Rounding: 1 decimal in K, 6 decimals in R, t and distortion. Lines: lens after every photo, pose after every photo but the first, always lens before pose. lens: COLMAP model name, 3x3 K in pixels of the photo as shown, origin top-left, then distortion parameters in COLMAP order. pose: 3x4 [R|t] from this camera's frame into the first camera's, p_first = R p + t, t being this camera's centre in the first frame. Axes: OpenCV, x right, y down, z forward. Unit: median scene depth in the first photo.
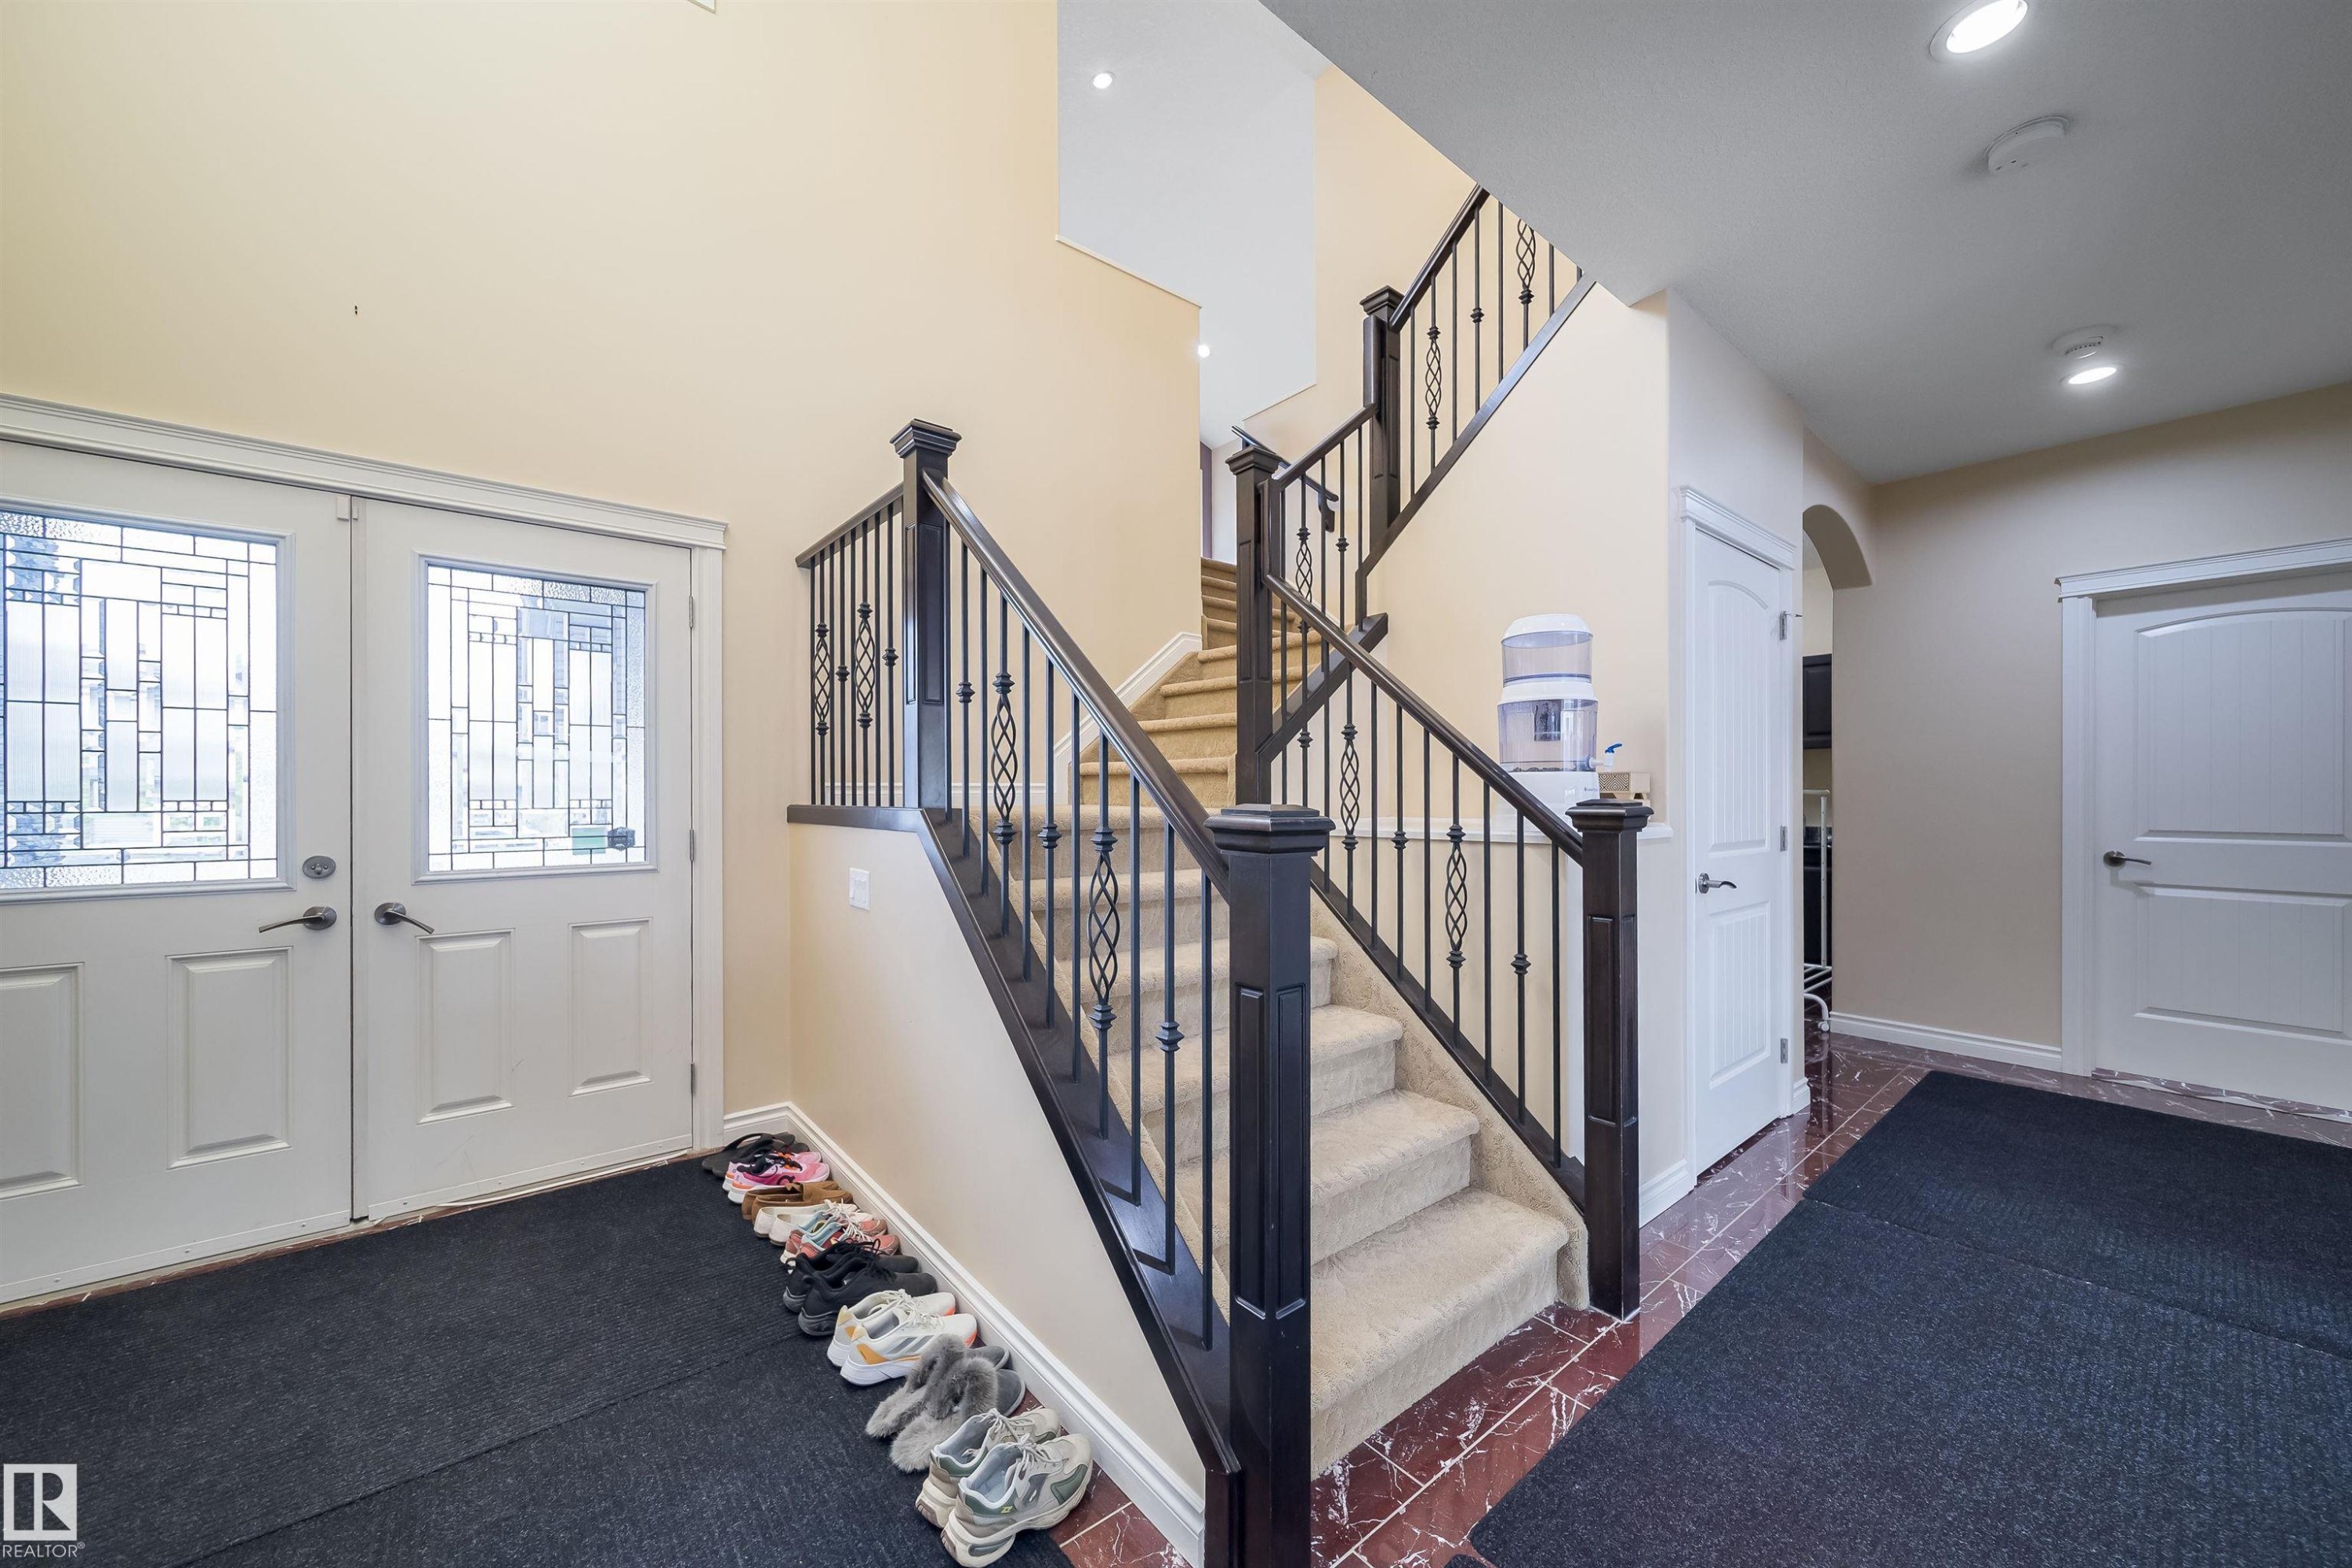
lens RADIAL K [[837.3, 0, 1173.7], [0, 837.3, 795.4], [0, 0, 1]] dist [-0.019478, -0.000103]
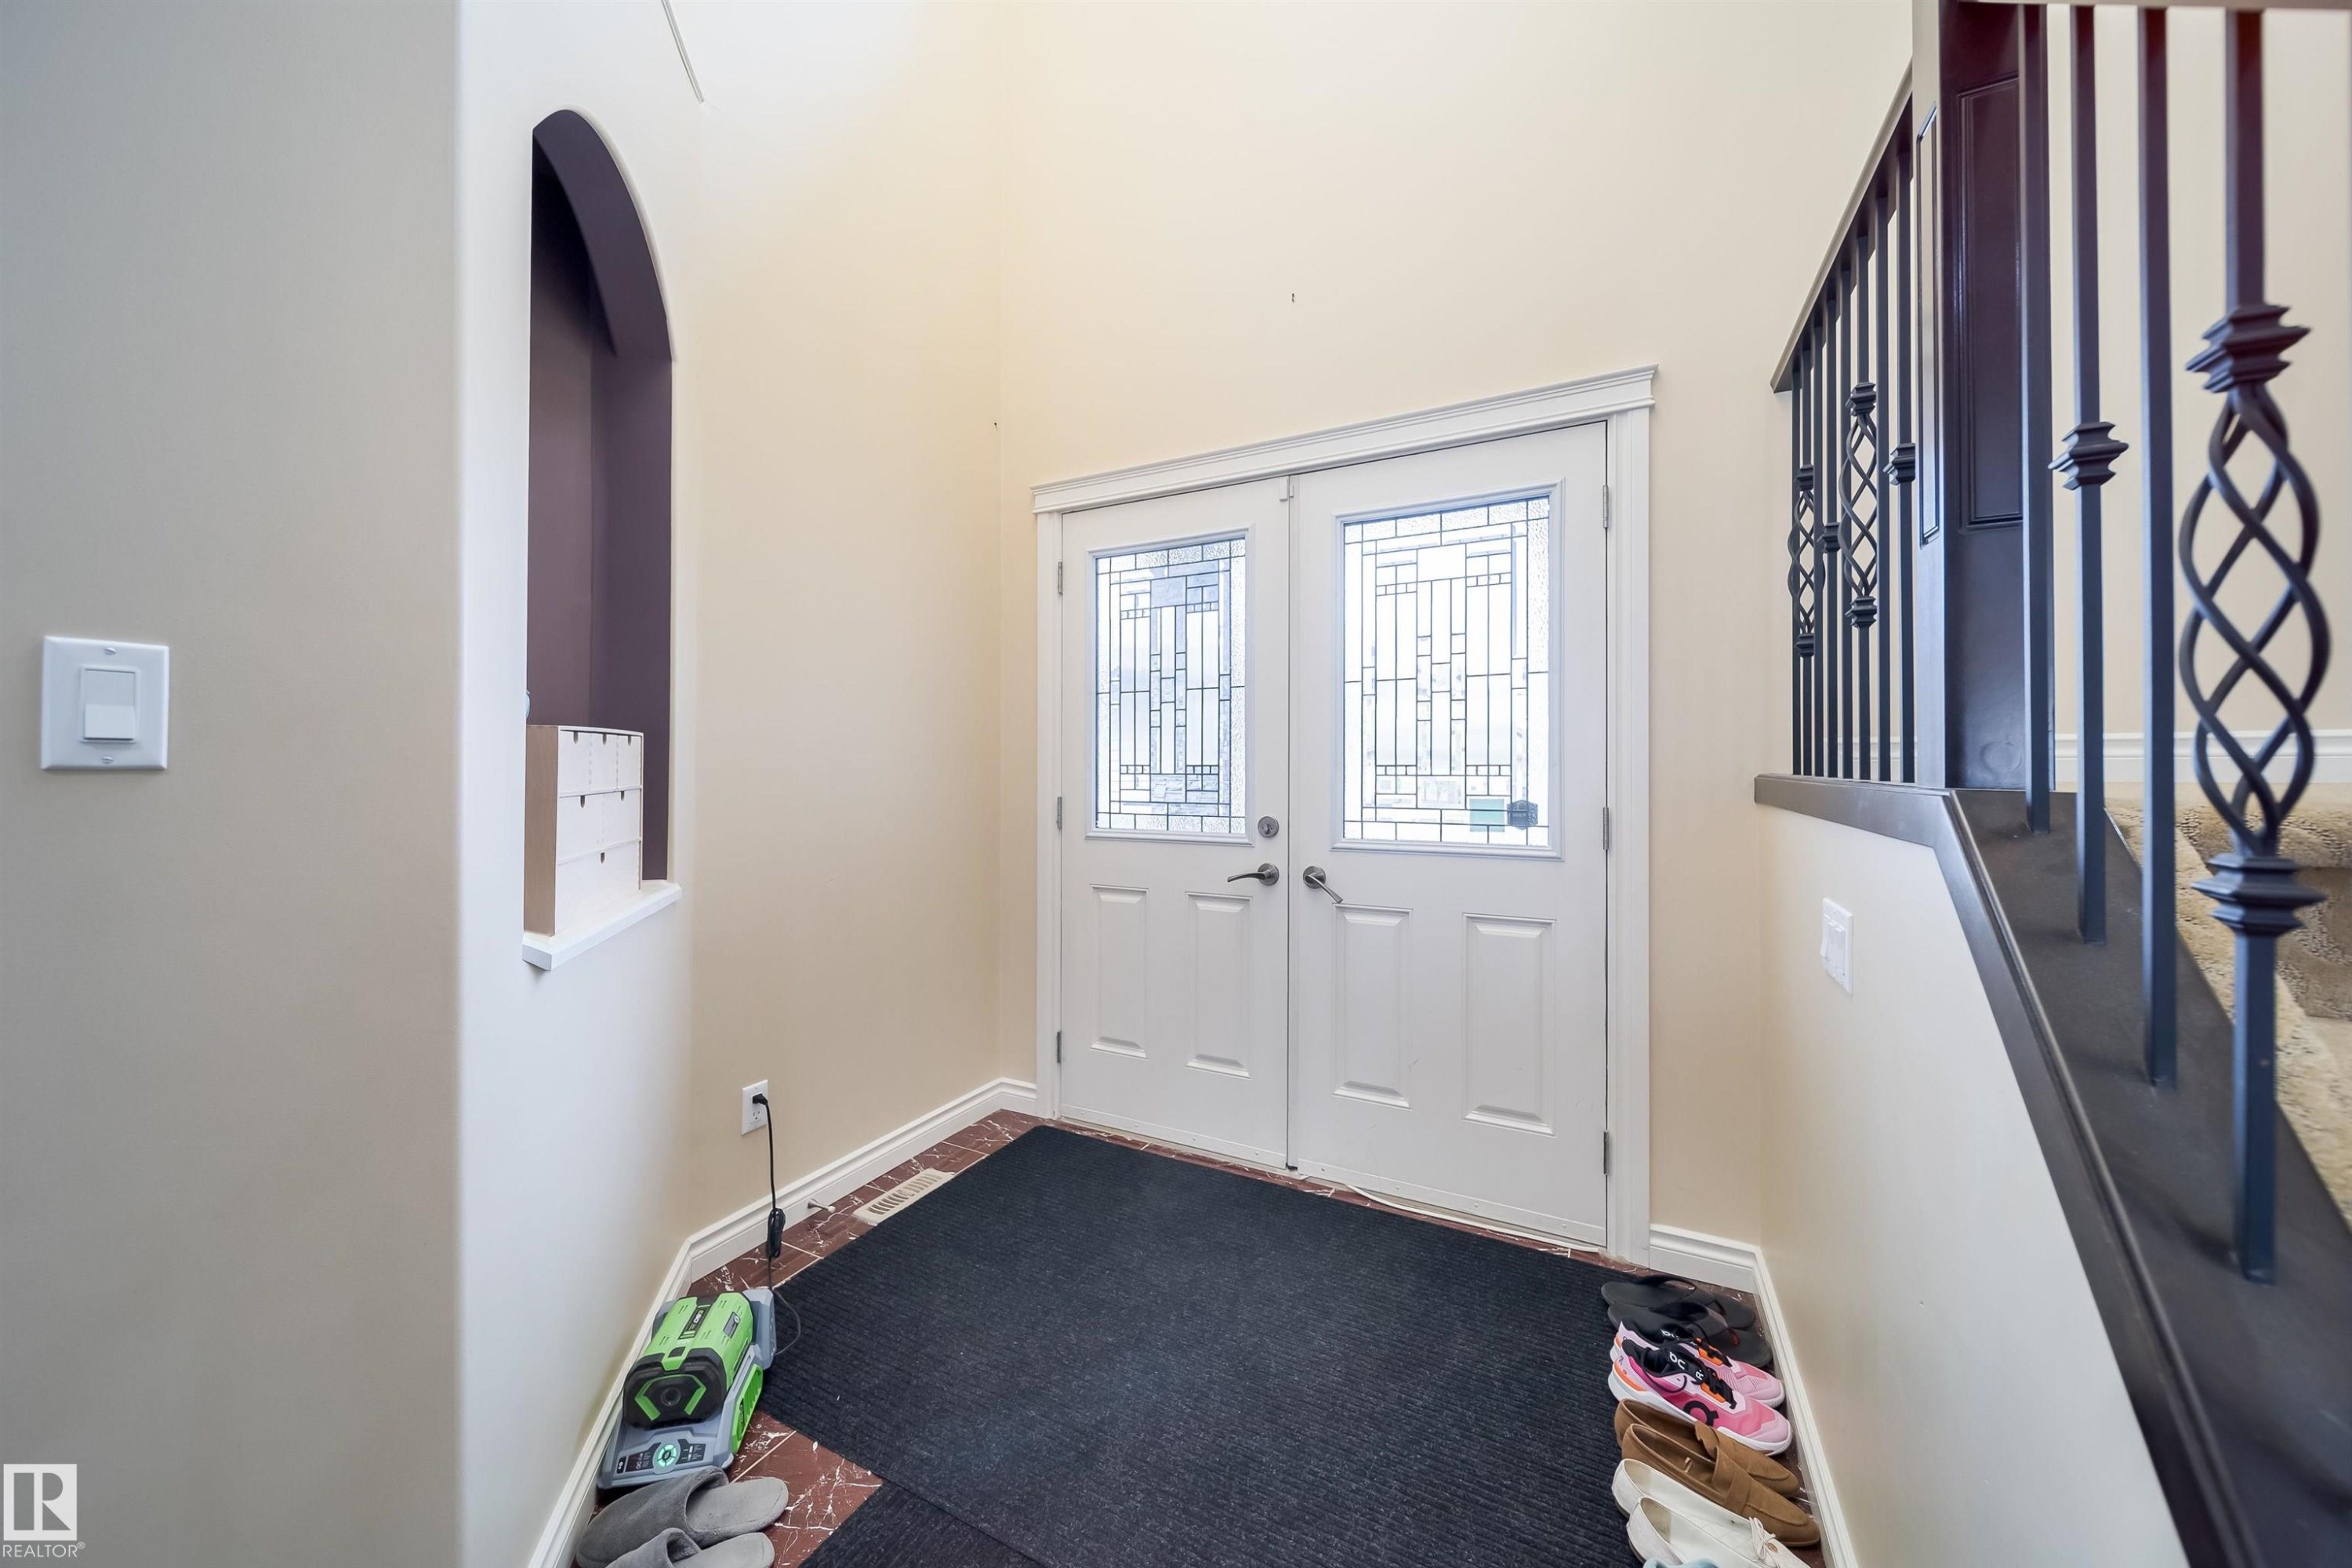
lens RADIAL K [[833.5, 0, 1203.8], [0, 833.5, 761.9], [0, 0, 1]] dist [0.004519, -0.000207]
pose [[0.412090, 0.000557, -0.911143, -0.071377], [0.001903, 0.999997, 0.001472, -0.000118], [0.911141, -0.002340, 0.412088, 0.437833]]
